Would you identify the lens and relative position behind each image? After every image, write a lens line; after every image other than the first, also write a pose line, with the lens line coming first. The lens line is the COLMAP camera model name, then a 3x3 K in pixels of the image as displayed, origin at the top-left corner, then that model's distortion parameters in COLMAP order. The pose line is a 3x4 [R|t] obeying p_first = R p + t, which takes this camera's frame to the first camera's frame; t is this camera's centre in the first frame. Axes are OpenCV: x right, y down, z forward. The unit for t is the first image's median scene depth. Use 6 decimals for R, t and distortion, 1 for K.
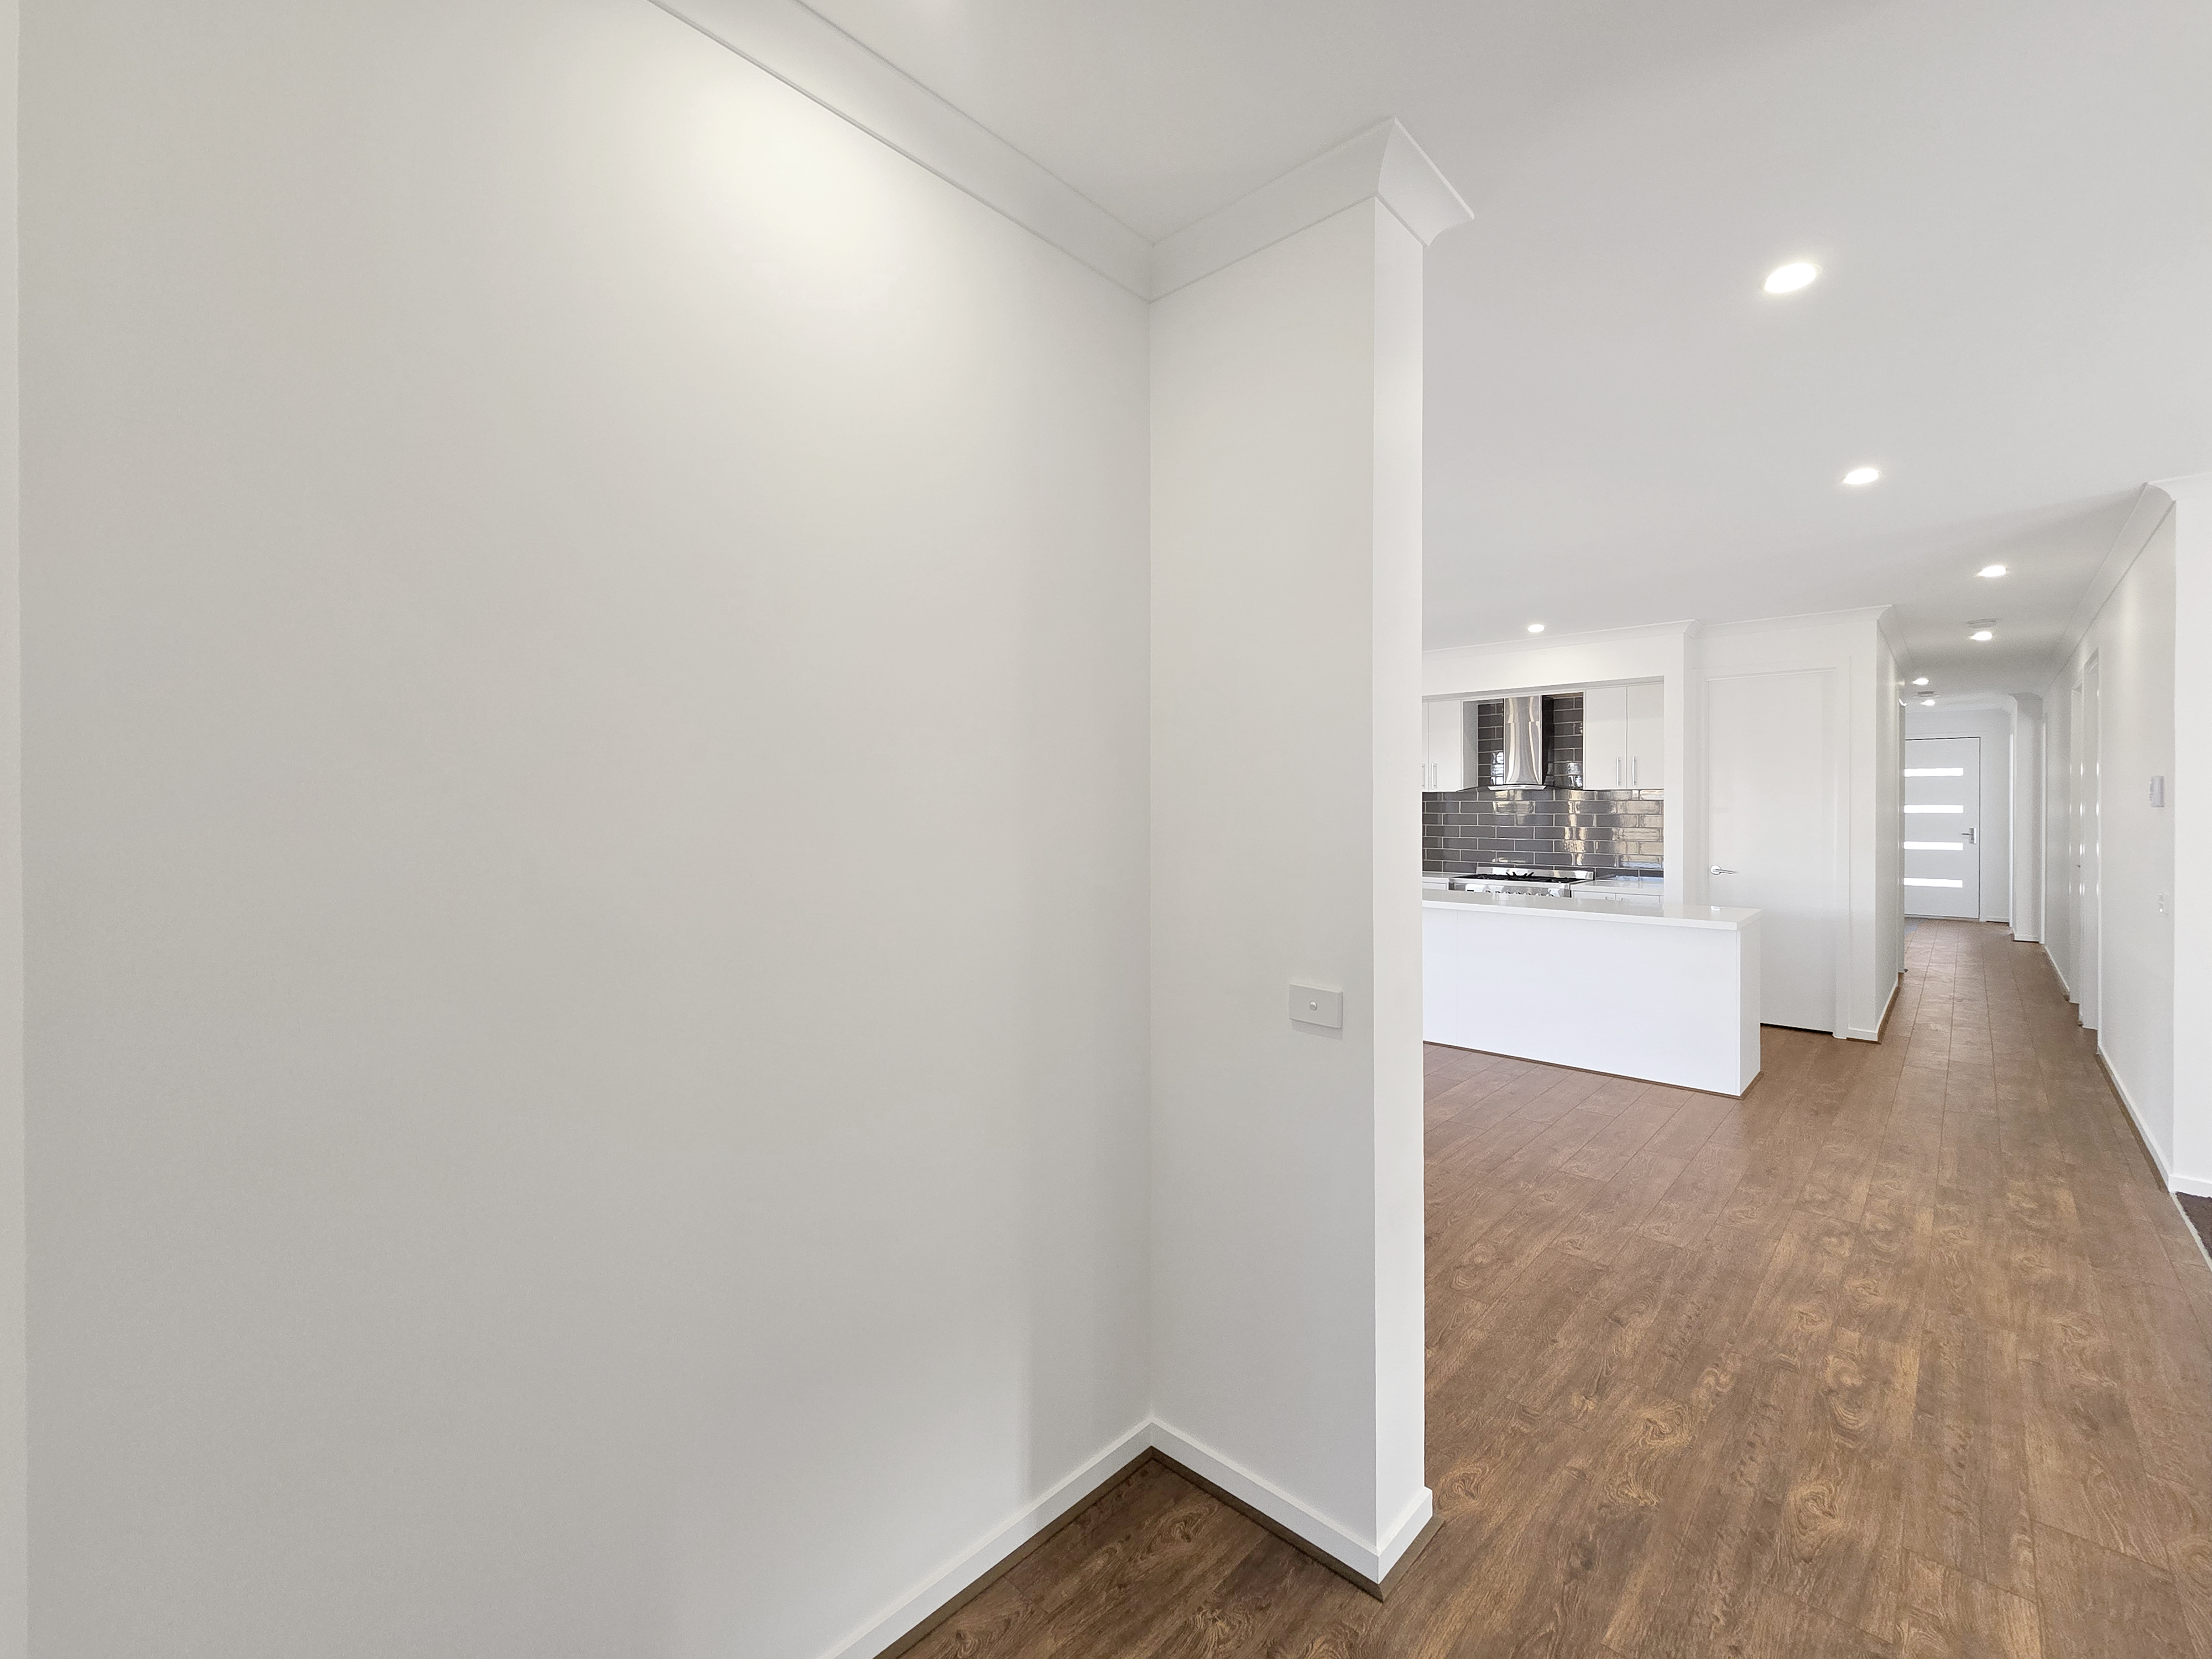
lens RADIAL K [[940.3, 0, 1099.5], [0, 940.3, 819.3], [0, 0, 1]] dist [-0.002853, 0.001764]
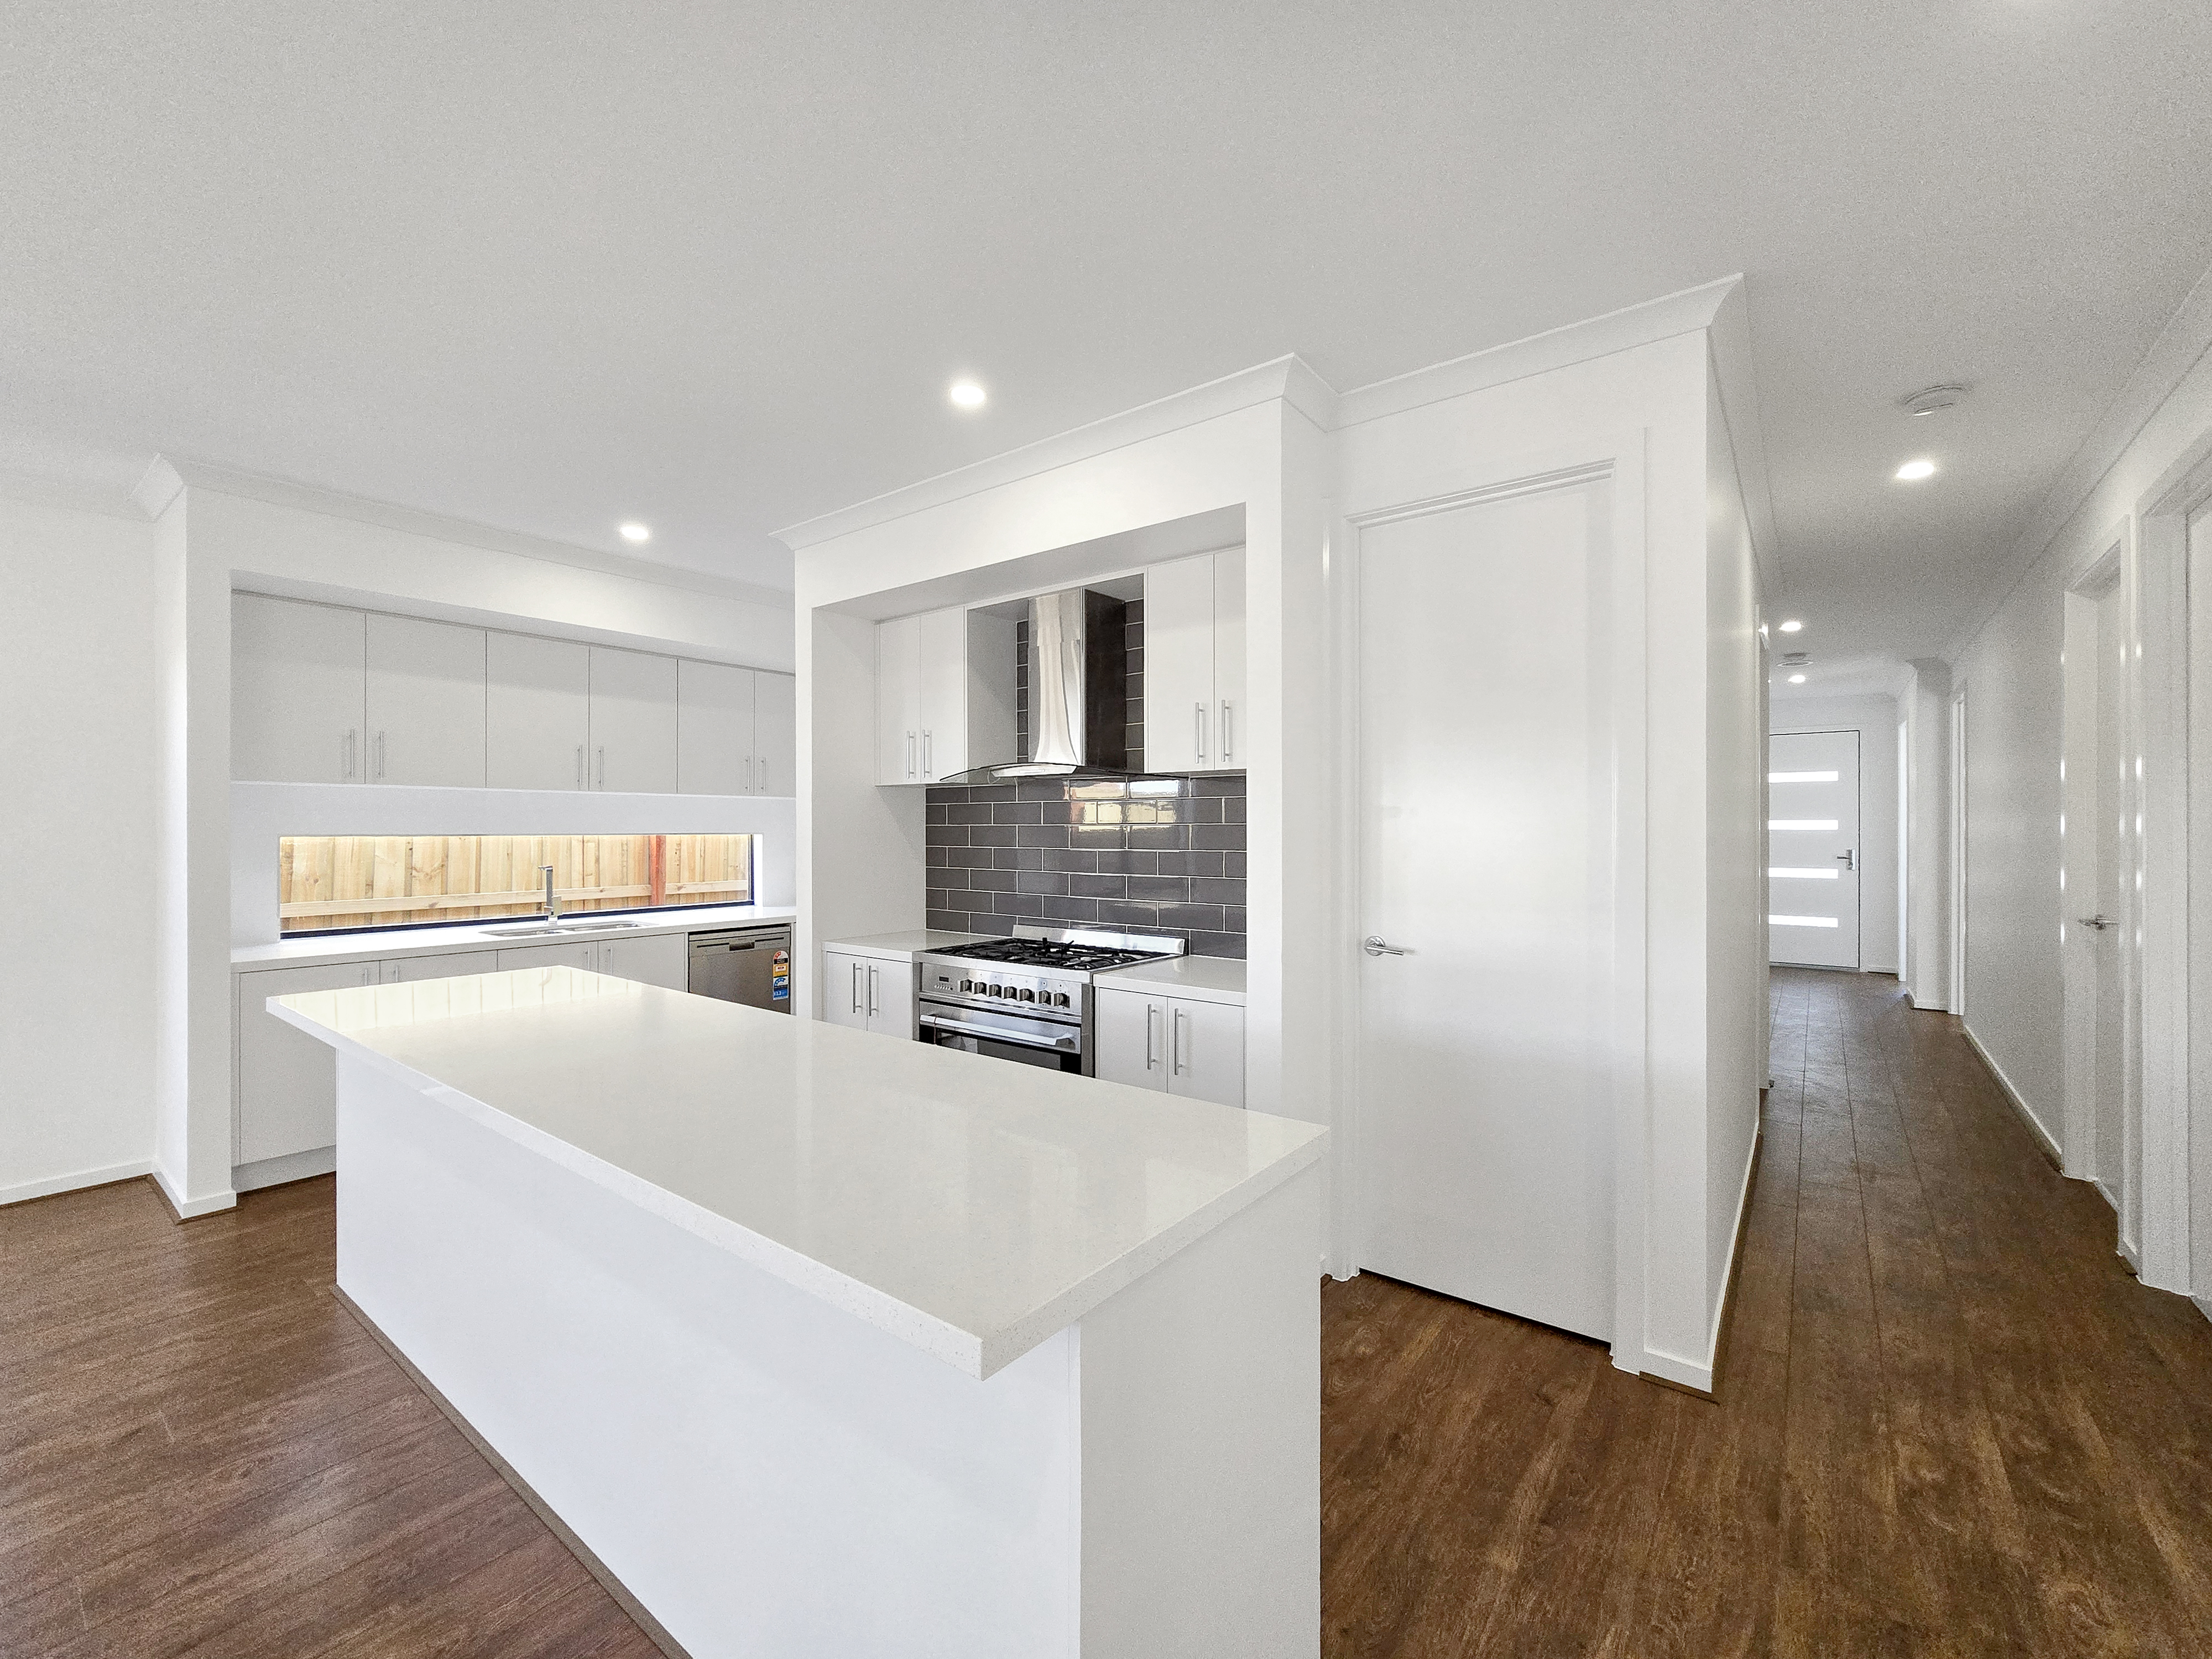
lens RADIAL K [[940.3, 0, 1067.1], [0, 940.3, 830.9], [0, 0, 1]] dist [-0.002853, 0.001764]
pose [[0.997521, 0.001936, 0.070339, 0.436461], [-0.001371, 0.999966, -0.008073, 0.002072], [-0.070353, 0.007957, 0.997490, 0.514032]]
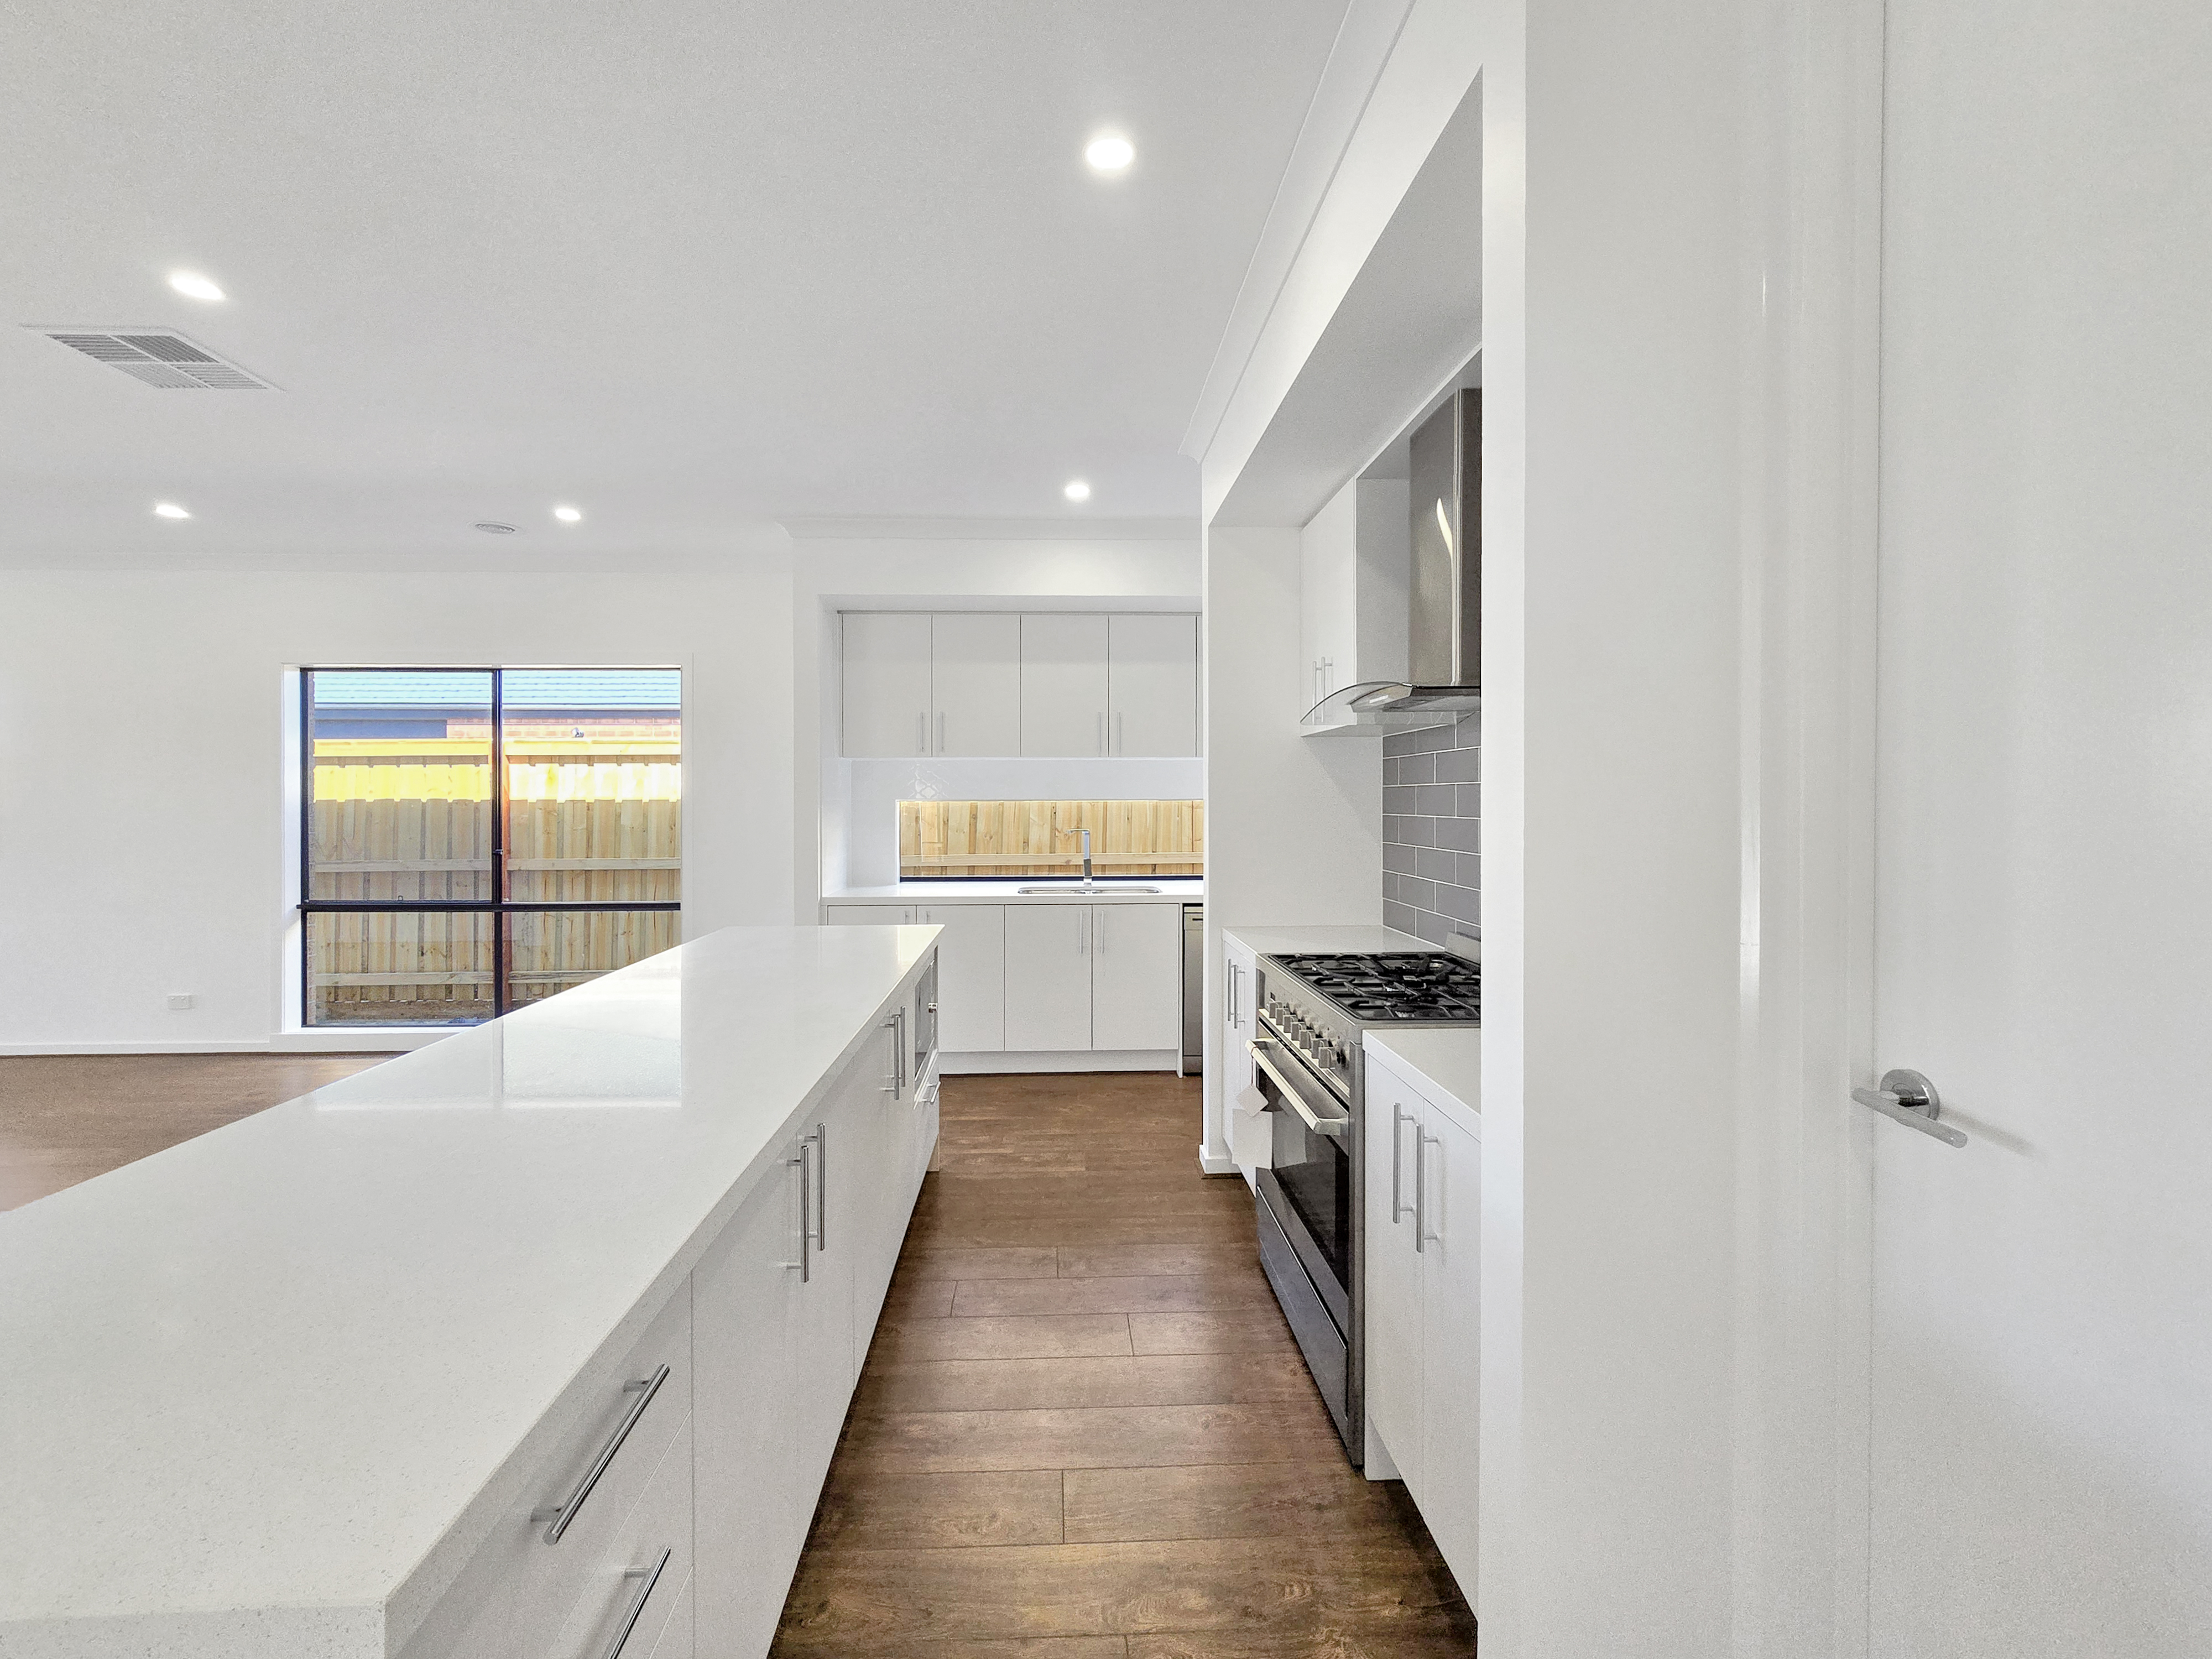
lens RADIAL K [[940.3, 0, 1099.3], [0, 940.3, 813.1], [0, 0, 1]] dist [-0.002853, 0.001764]
pose [[0.708650, 0.015831, -0.705383, 0.612202], [-0.010115, 0.999873, 0.012278, 0.000612], [0.705488, -0.001565, 0.708720, 0.707431]]
